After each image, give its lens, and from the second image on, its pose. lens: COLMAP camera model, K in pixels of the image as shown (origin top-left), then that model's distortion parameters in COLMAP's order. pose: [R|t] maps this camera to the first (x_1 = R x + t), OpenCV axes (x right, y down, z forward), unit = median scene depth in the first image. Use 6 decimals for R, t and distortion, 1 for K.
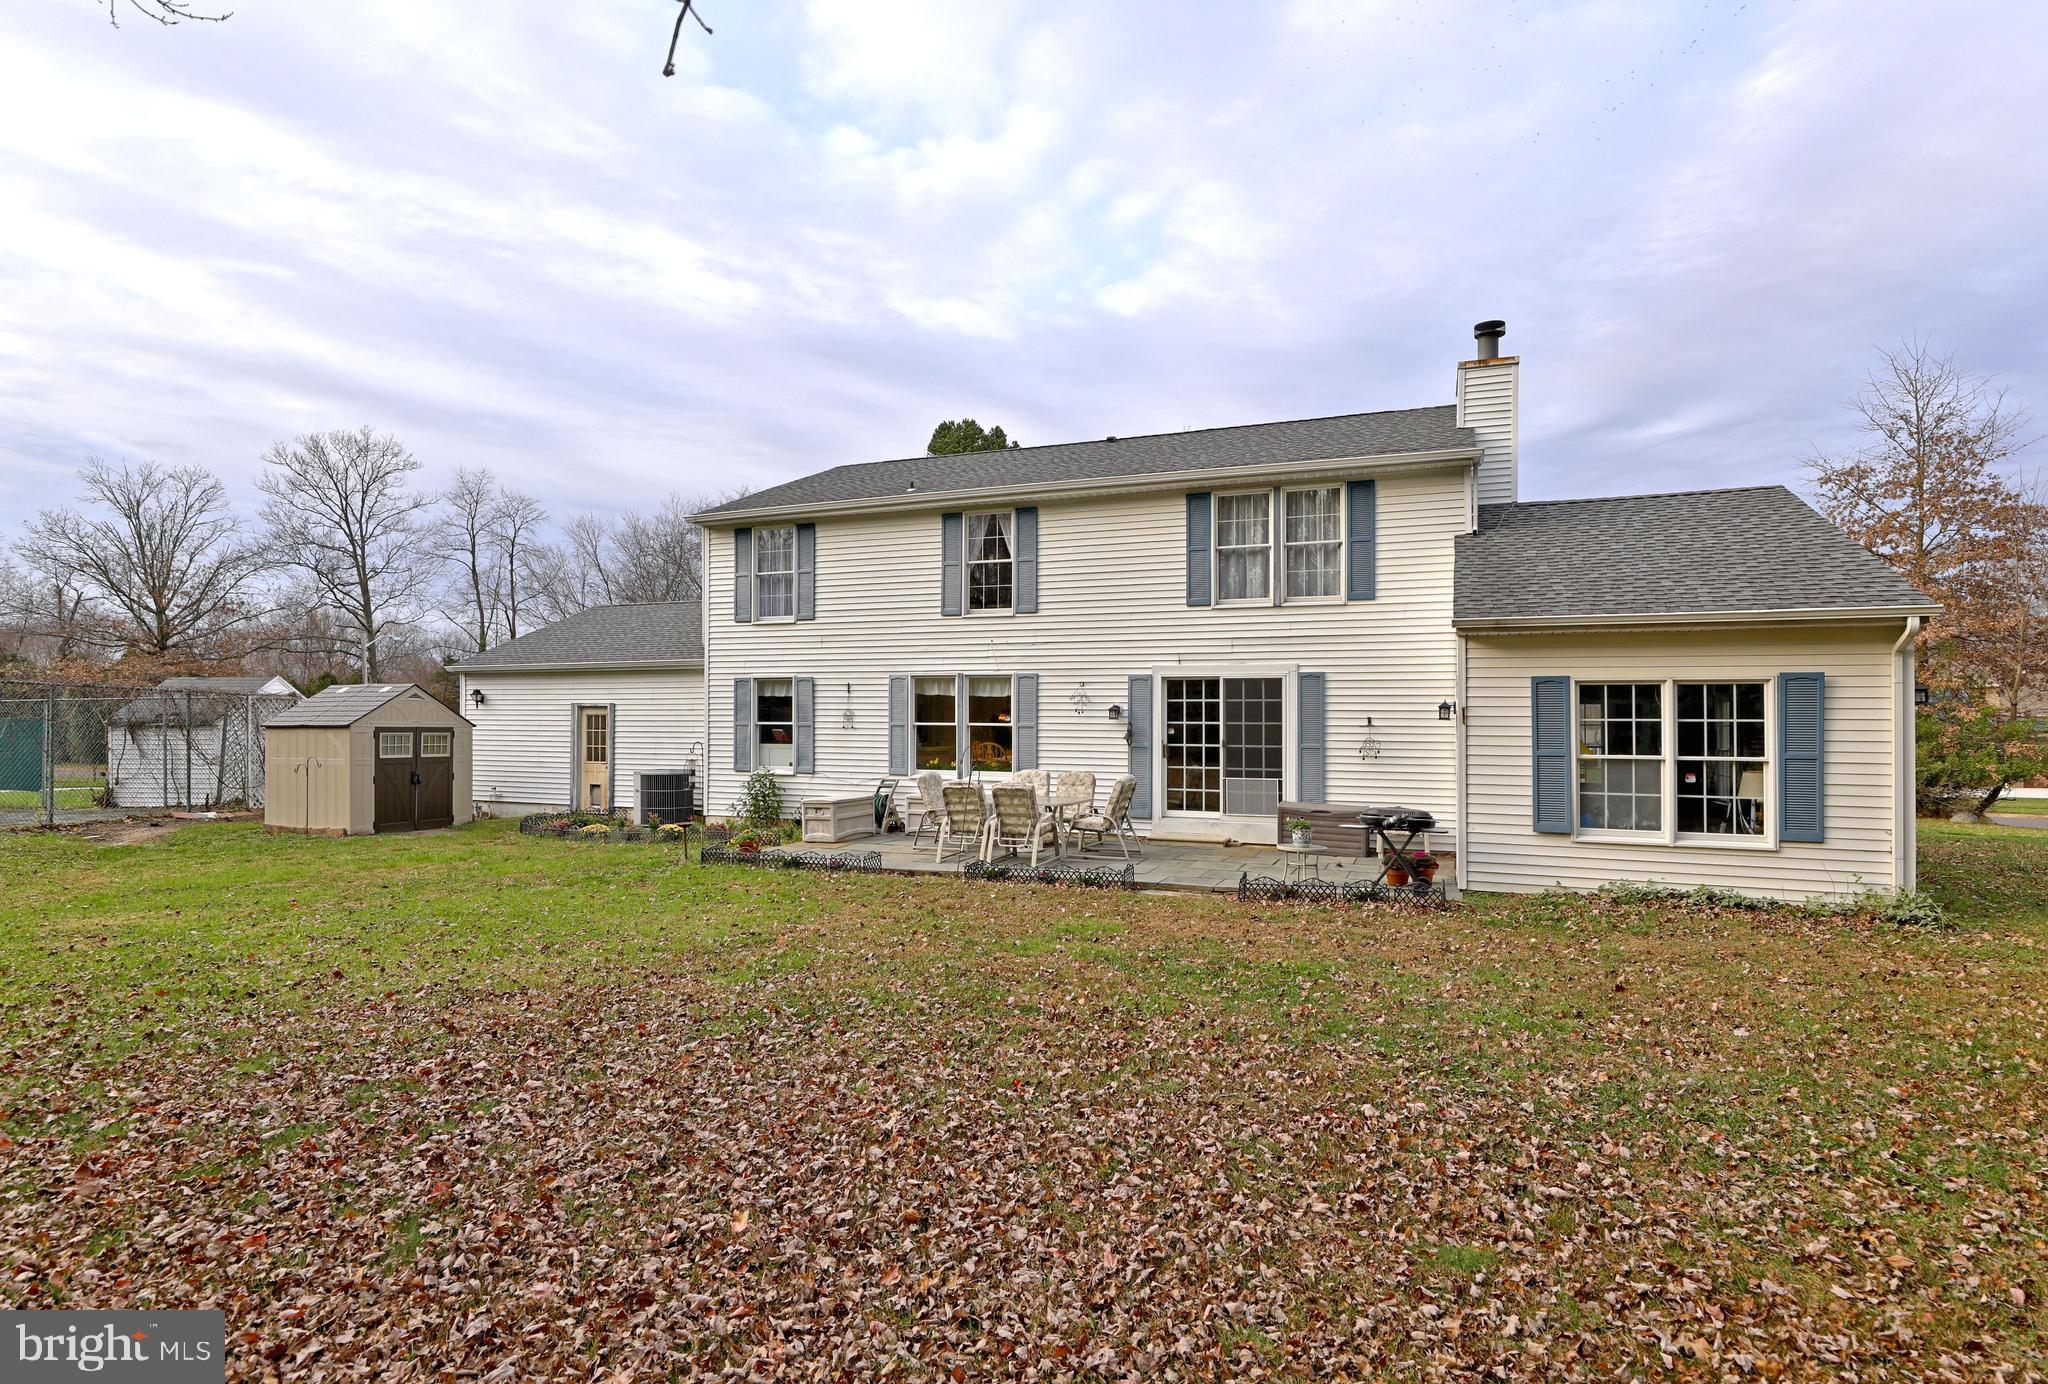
lens RADIAL K [[925.1, 0, 1023.3], [0, 925.1, 701.3], [0, 0, 1]] dist [0.001409, 0.000104]
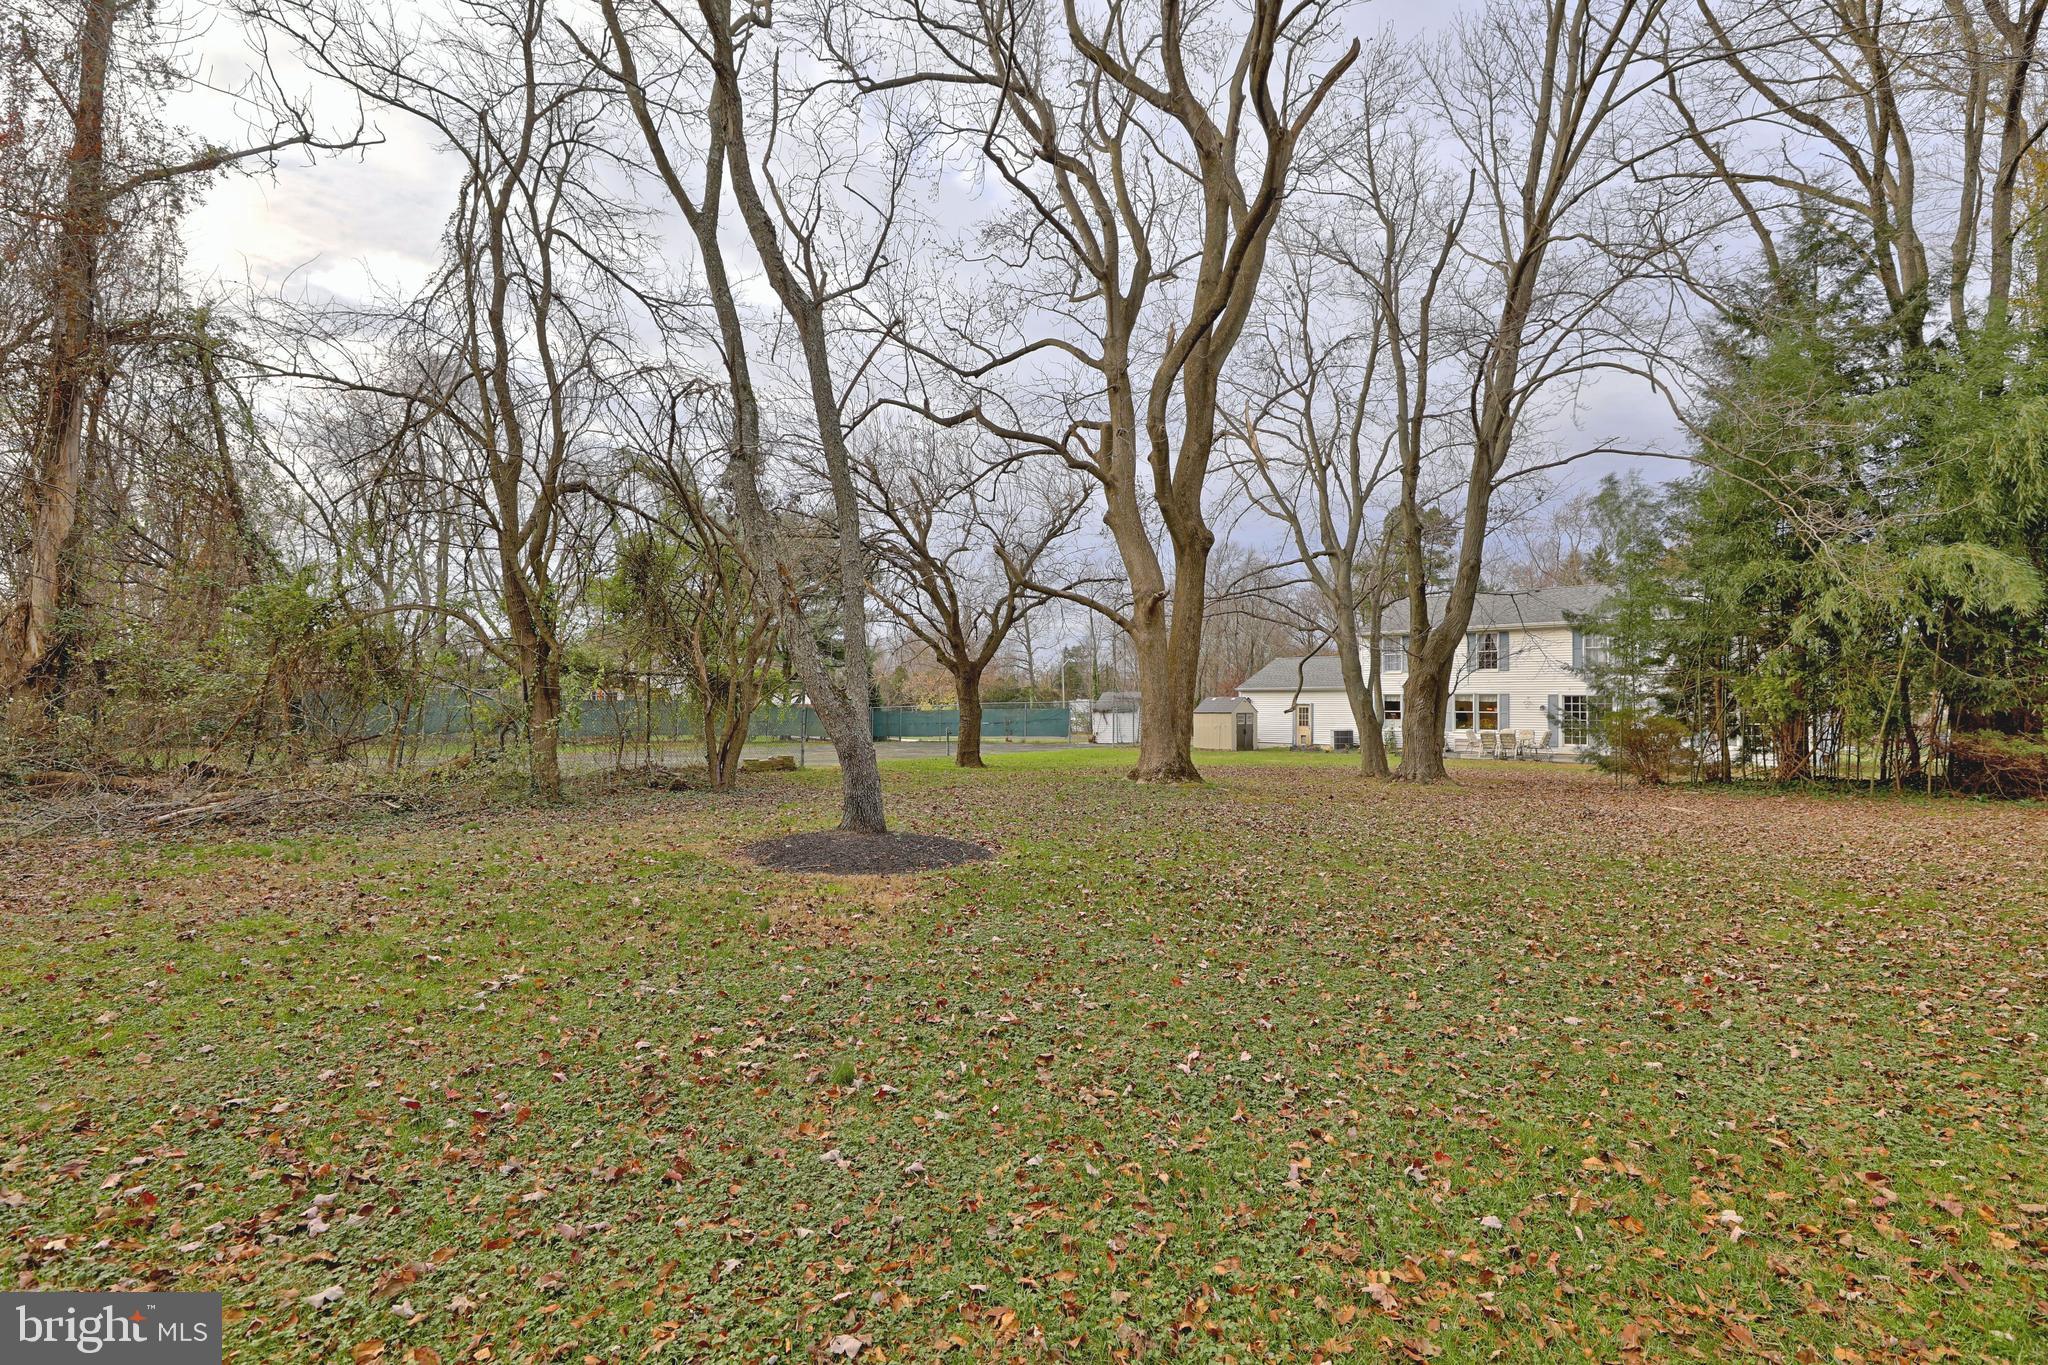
lens RADIAL K [[917.4, 0, 1024.8], [0, 917.4, 686.7], [0, 0, 1]] dist [0.021094, 0.000357]
pose [[0.921269, -0.009050, -0.388821, -0.231743], [0.010472, 0.999944, 0.001539, -0.066657], [0.388785, -0.005490, 0.921312, -1.971767]]
